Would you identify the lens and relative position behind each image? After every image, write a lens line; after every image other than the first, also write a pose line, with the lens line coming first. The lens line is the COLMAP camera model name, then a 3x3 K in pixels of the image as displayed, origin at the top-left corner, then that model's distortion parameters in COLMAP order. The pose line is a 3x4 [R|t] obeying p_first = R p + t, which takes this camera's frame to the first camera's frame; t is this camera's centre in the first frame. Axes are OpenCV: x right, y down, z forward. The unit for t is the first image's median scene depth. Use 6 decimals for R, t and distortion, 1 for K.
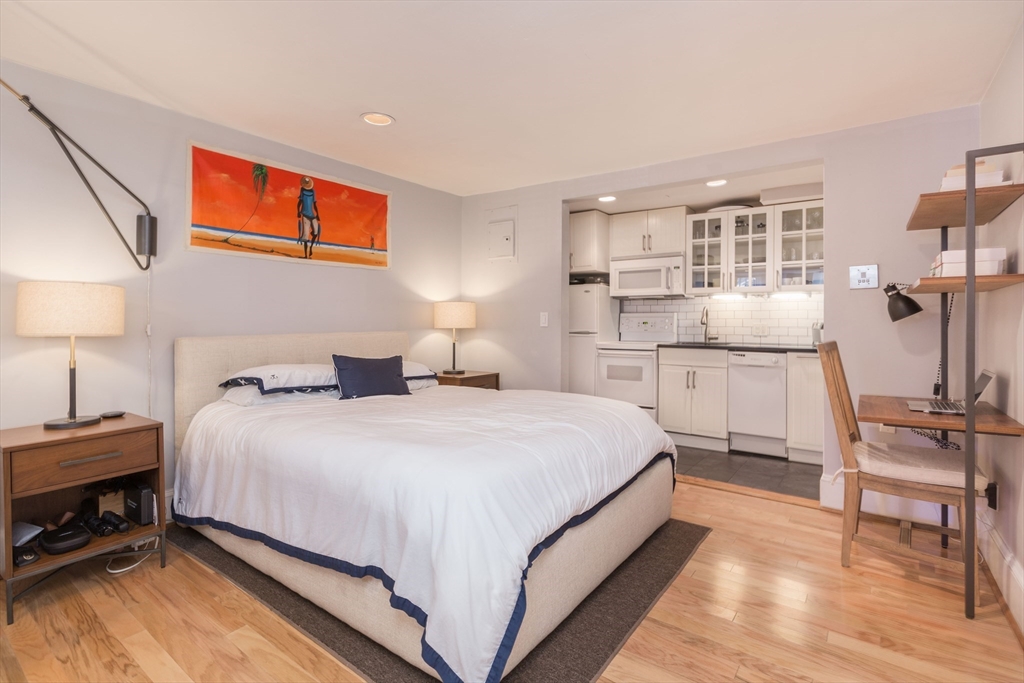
lens RADIAL K [[475.0, 0, 526.9], [0, 475.0, 318.8], [0, 0, 1]] dist [0.001138, 0.000174]
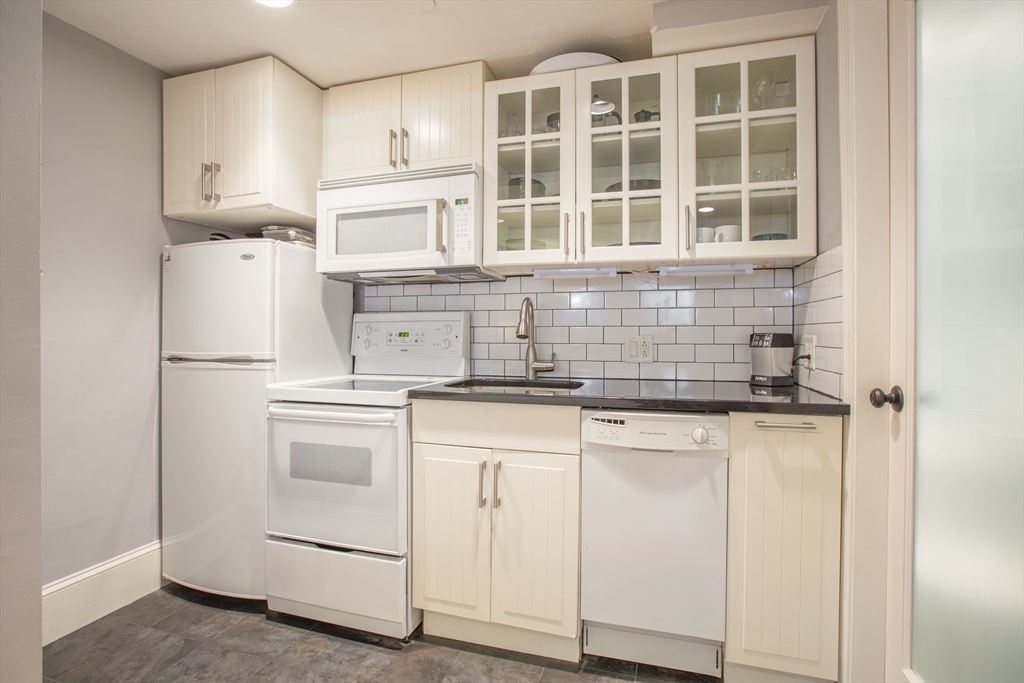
lens RADIAL K [[491.7, 0, 513.1], [0, 491.7, 328.8], [0, 0, 1]] dist [-0.014078, 0.000182]
pose [[0.952413, -0.004538, 0.304778, 0.229893], [0.003839, 0.999988, 0.002893, 0.002549], [-0.304788, -0.001585, 0.952419, 0.584856]]
